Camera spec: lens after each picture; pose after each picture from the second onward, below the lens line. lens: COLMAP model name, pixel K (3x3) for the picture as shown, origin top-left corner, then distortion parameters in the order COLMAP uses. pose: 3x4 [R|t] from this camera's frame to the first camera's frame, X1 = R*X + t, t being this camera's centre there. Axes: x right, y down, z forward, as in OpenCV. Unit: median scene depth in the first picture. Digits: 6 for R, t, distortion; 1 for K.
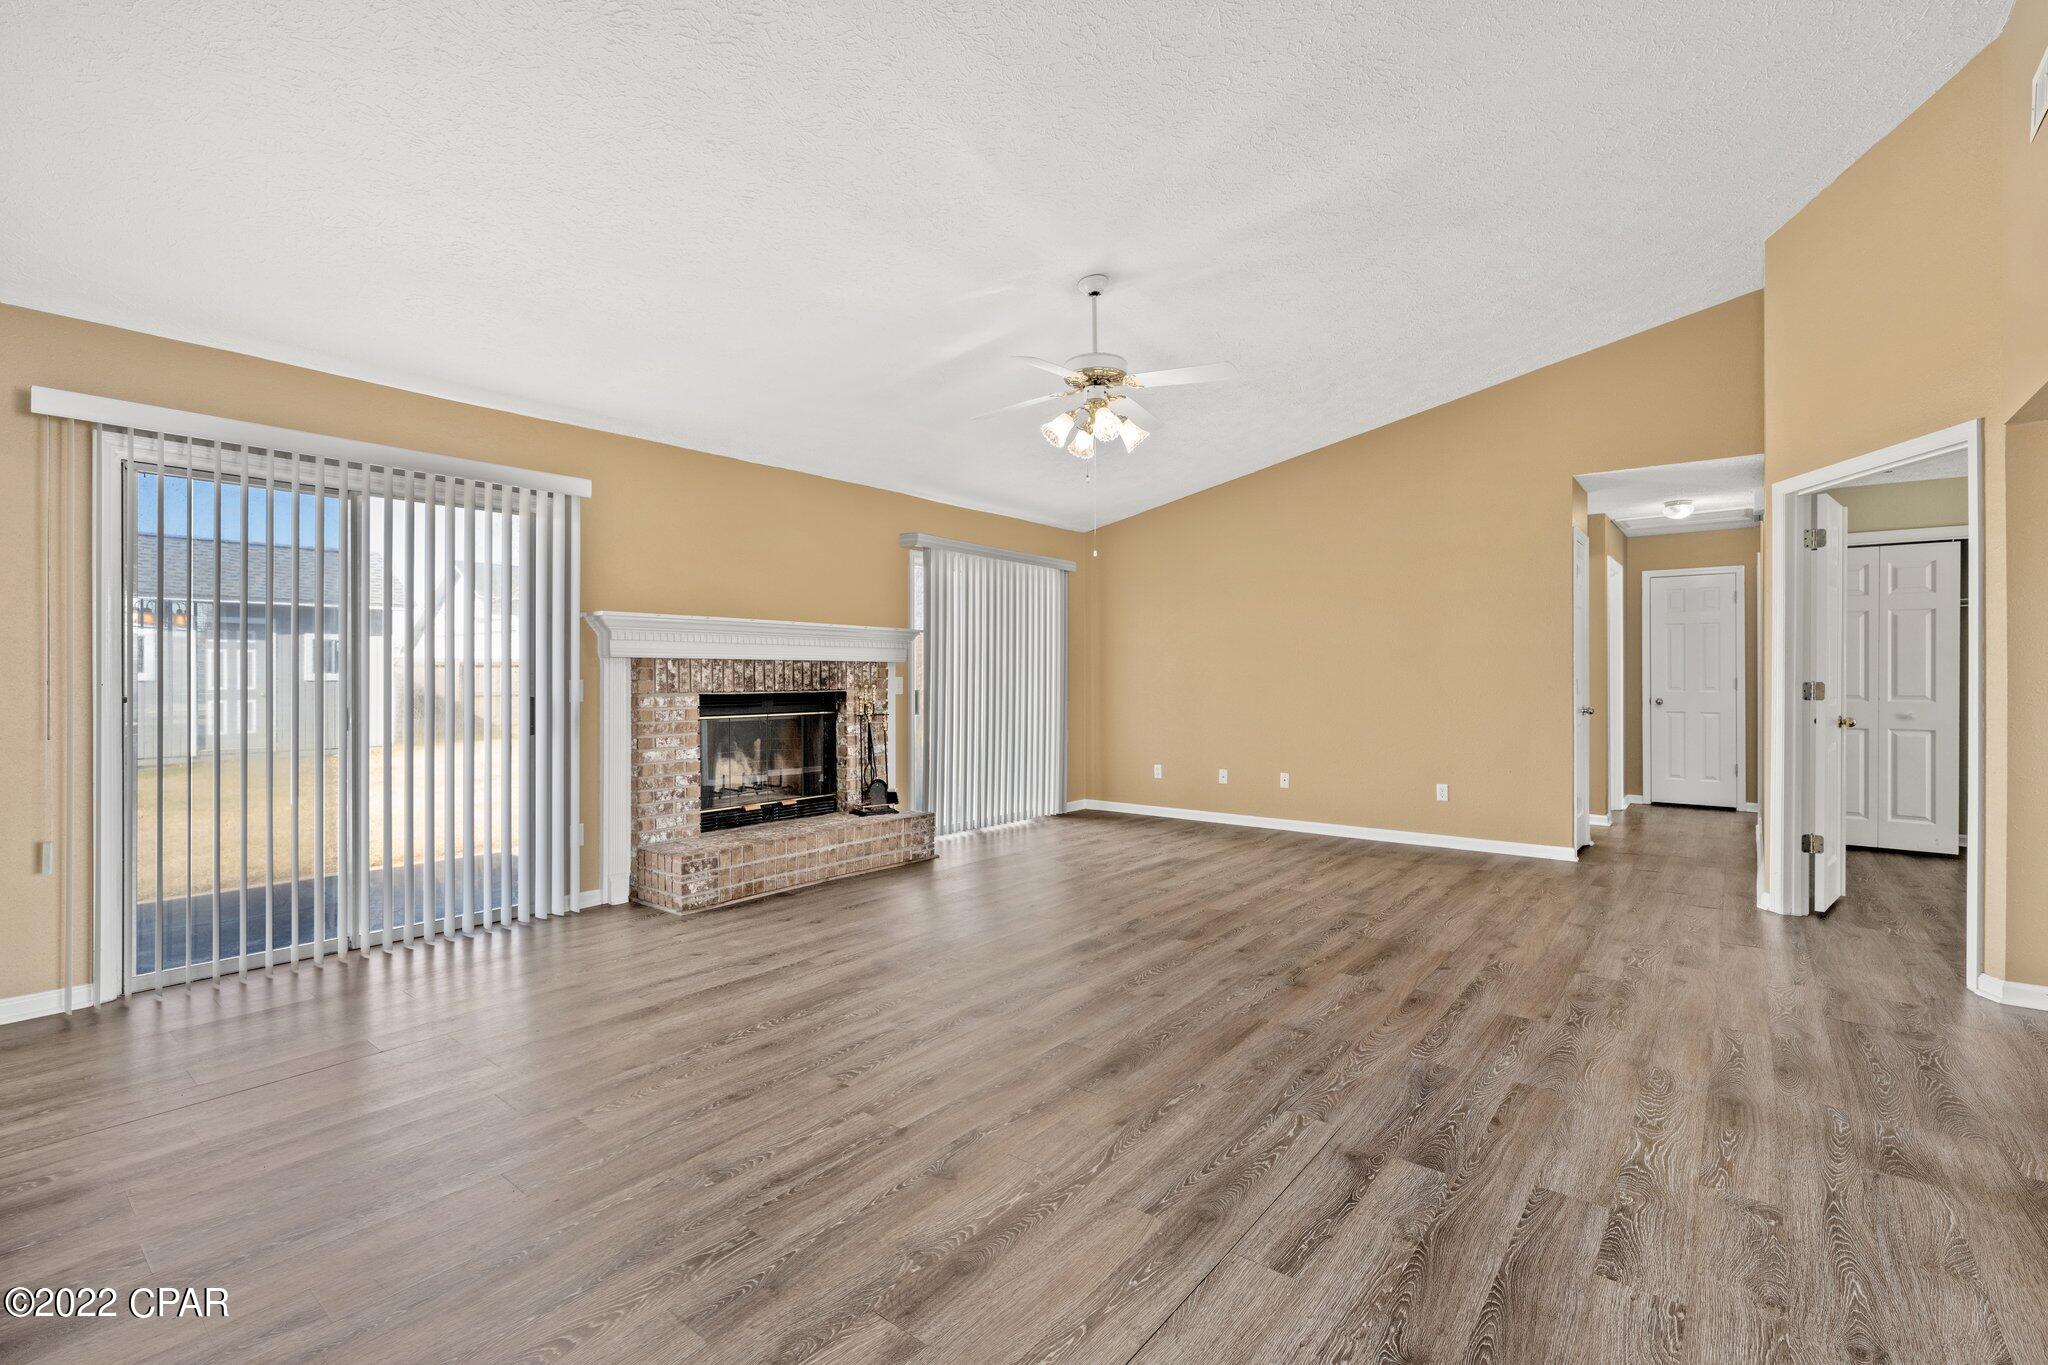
lens RADIAL K [[911.0, 0, 1026.3], [0, 911.0, 679.6], [0, 0, 1]] dist [-0.000191, -0.000360]
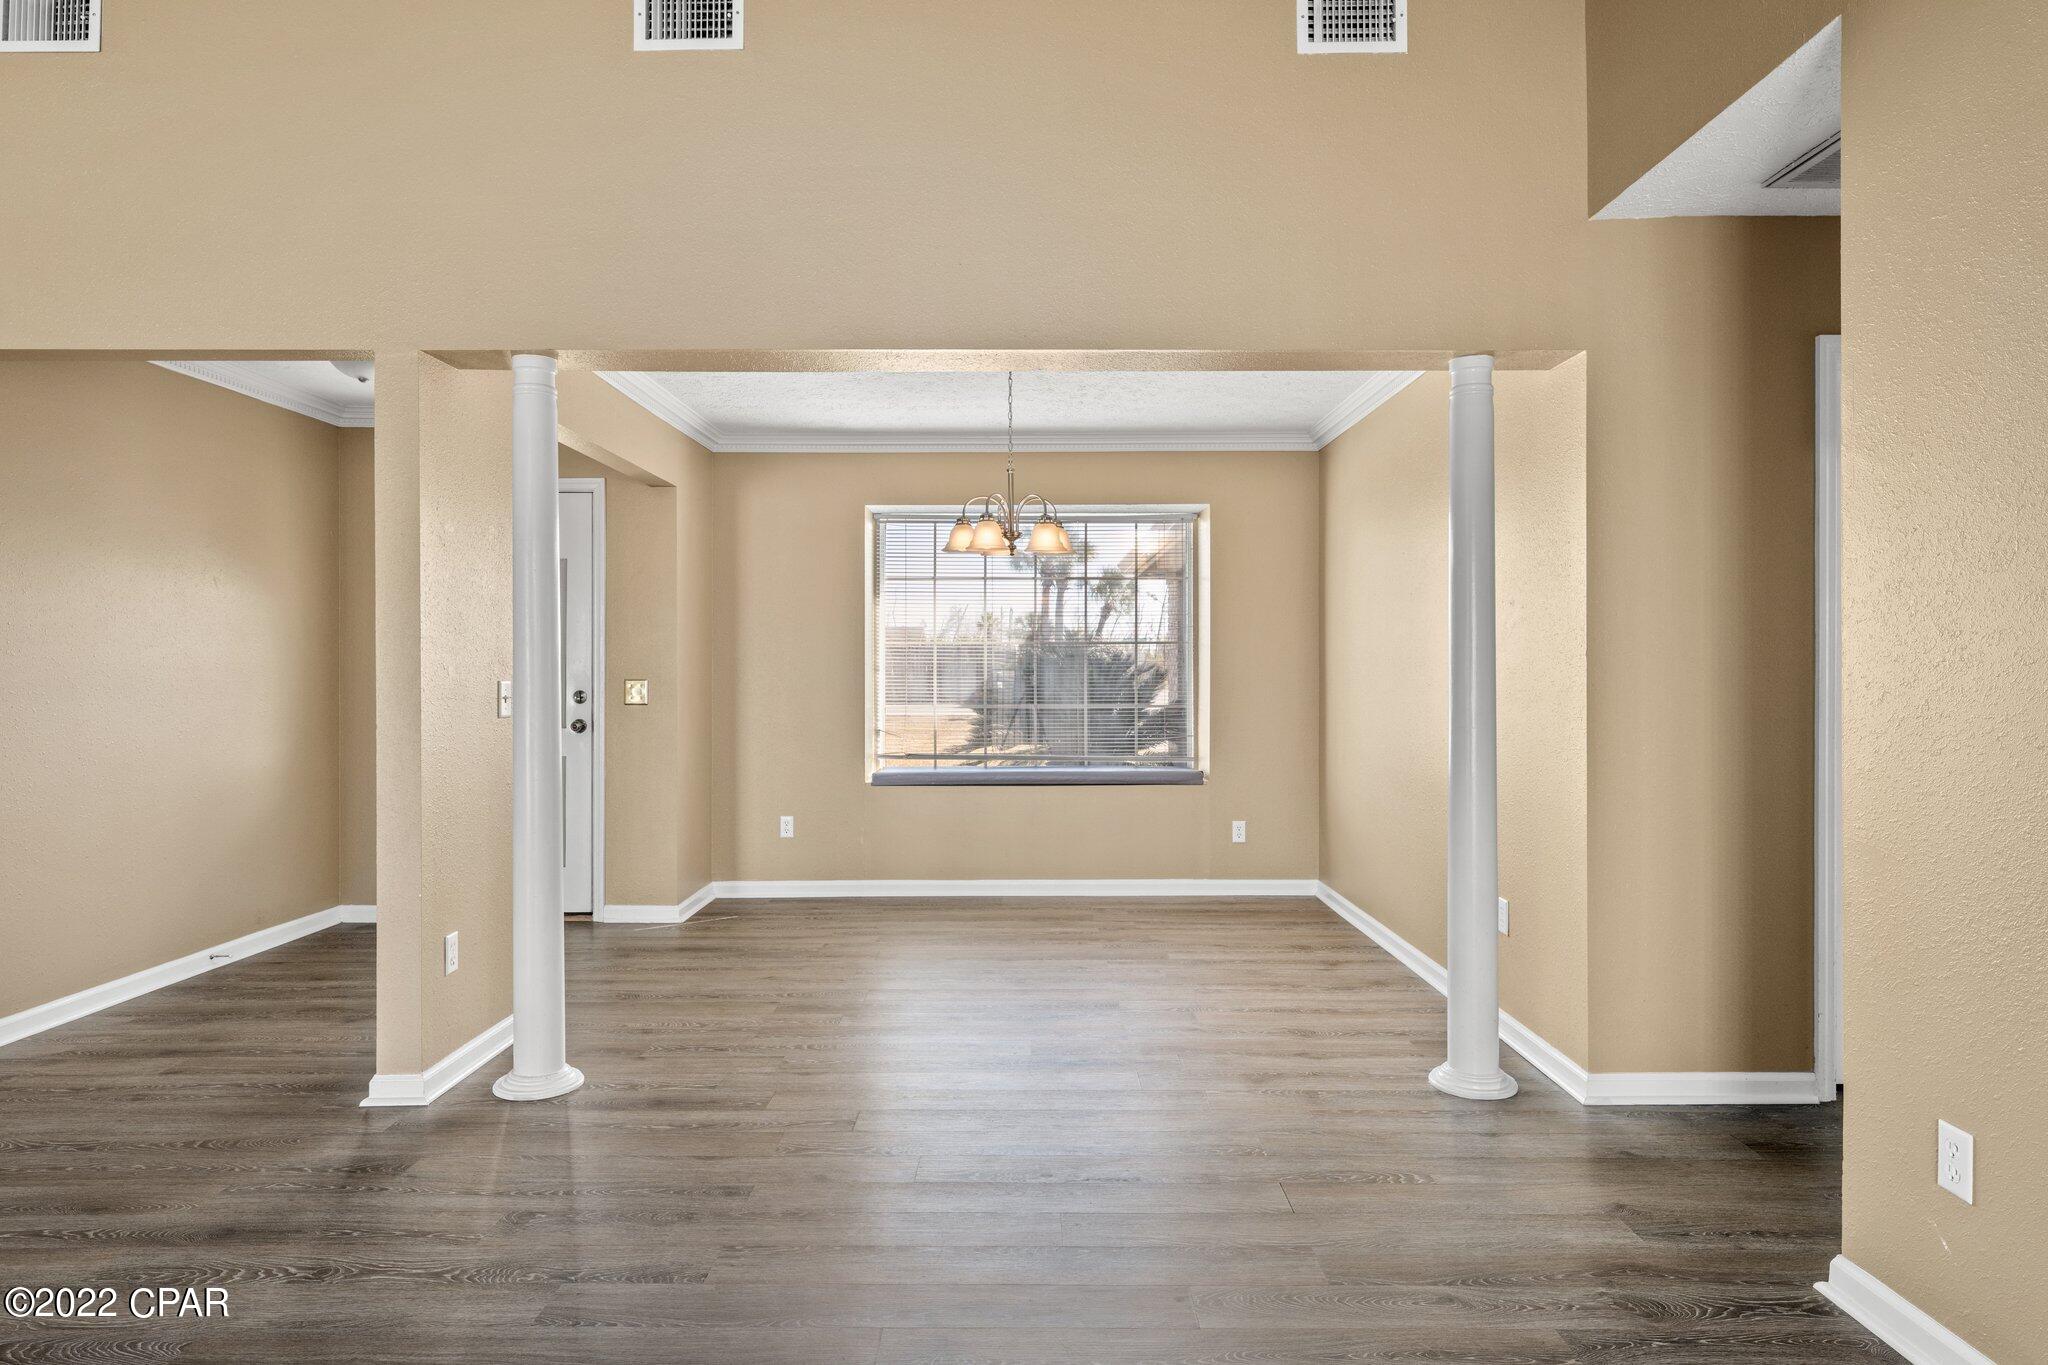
lens RADIAL K [[1165.4, 0, 1030.8], [0, 1165.4, 670.8], [0, 0, 1]] dist [0.002698, 0.001293]
pose [[-0.624109, -0.001832, 0.781335, -0.215834], [0.003614, 0.999980, 0.005231, -0.007462], [-0.781329, 0.006088, -0.624090, 0.550997]]
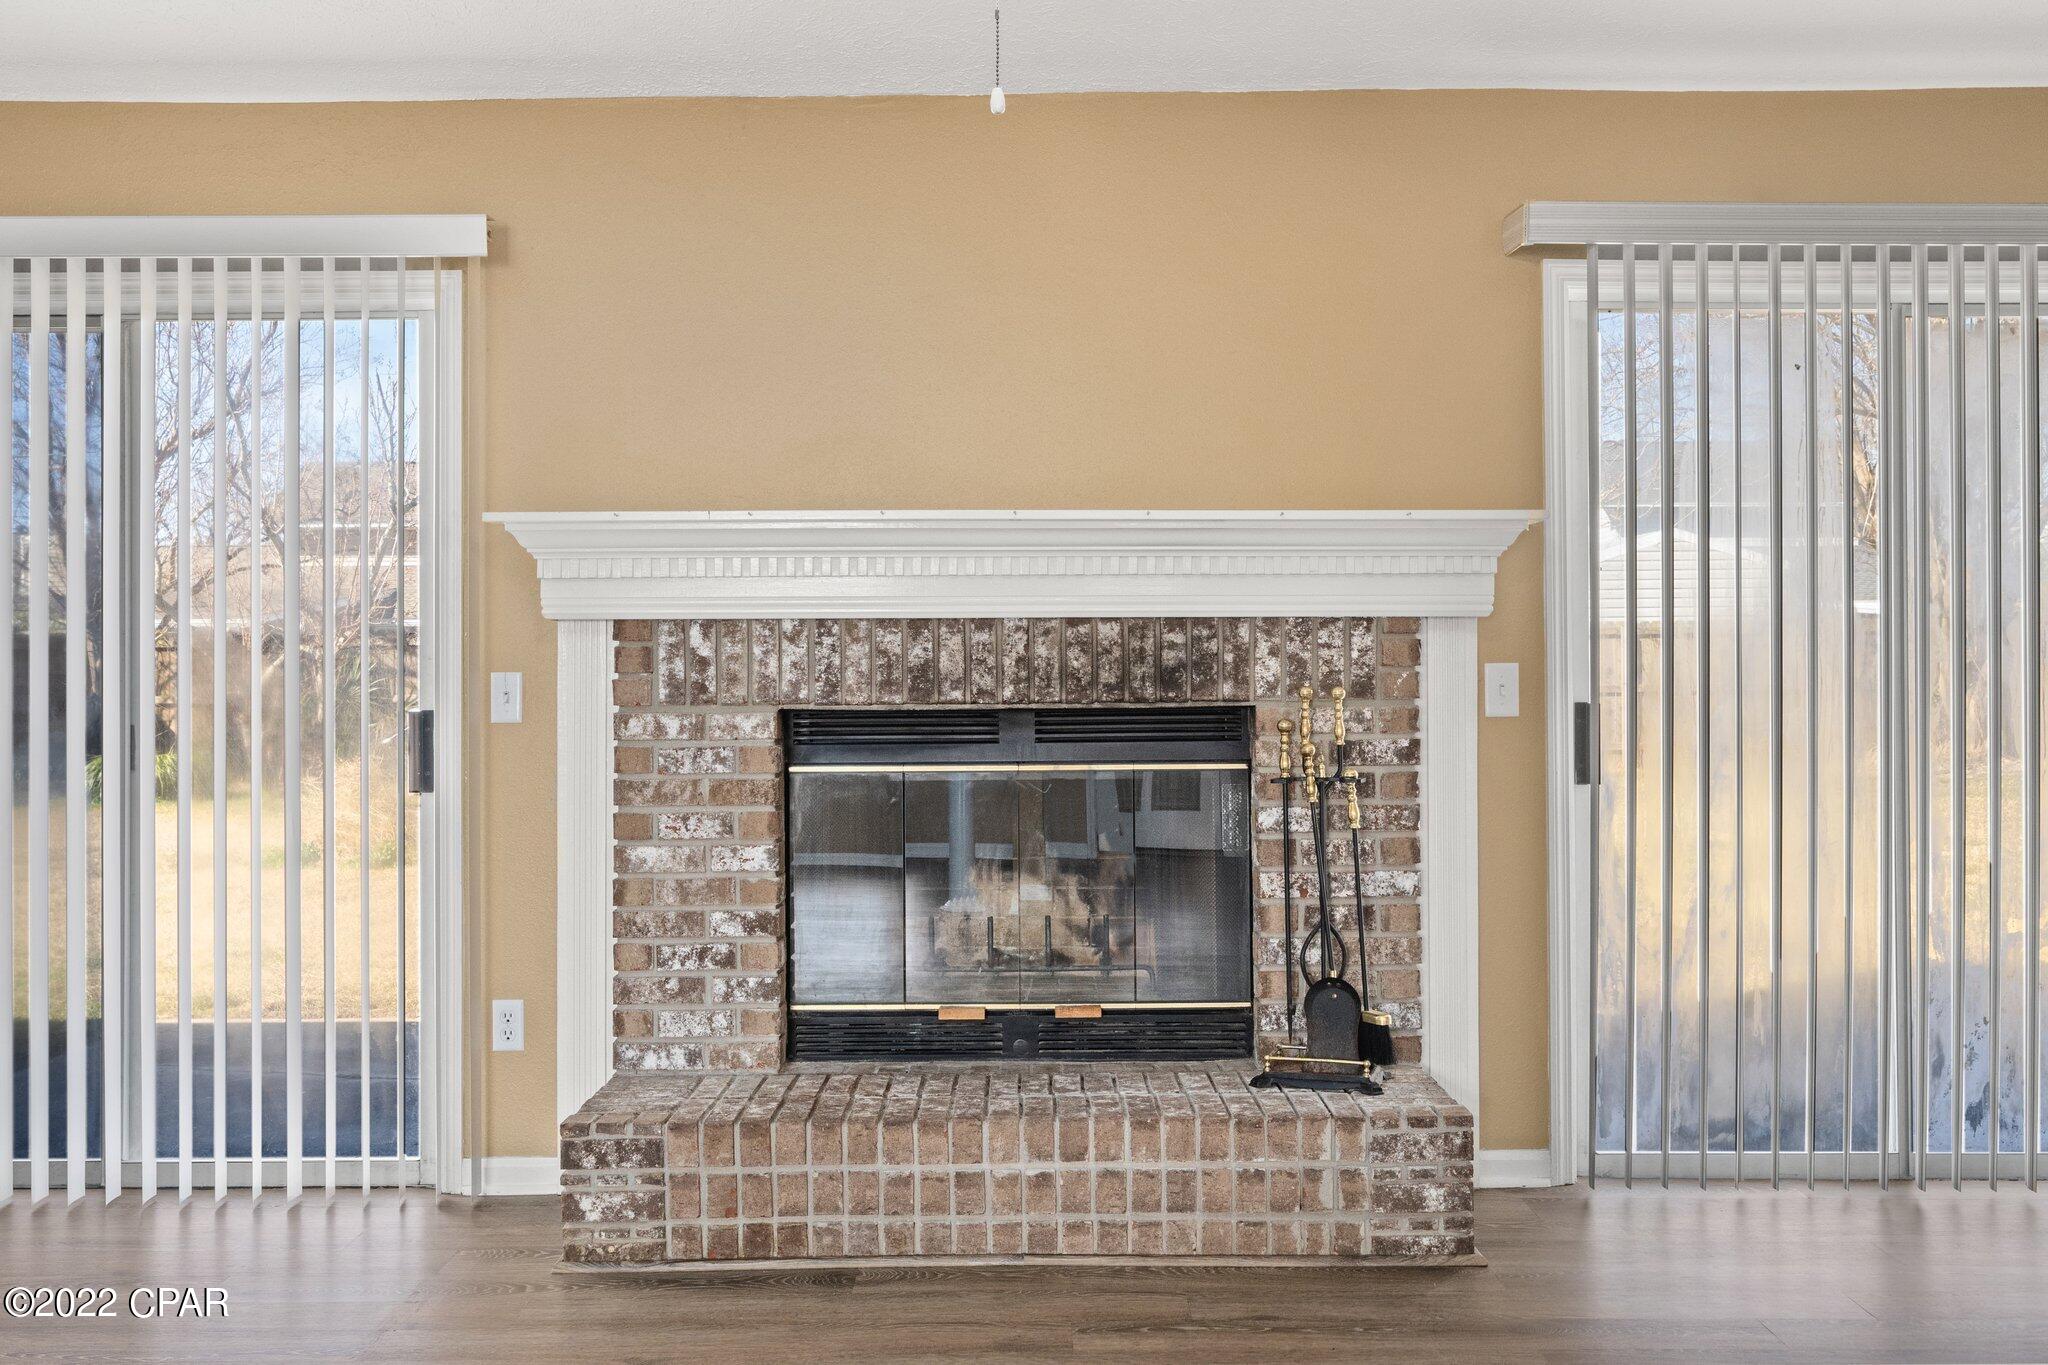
lens RADIAL K [[1856.5, 0, 1024.1], [0, 1856.5, 639.3], [0, 0, 1]] dist [0.008207, -0.004615]
pose [[0.620729, -0.009705, -0.783965, 0.346188], [0.001327, 0.999935, -0.011328, -0.005027], [0.784024, 0.005991, 0.620701, 0.598185]]
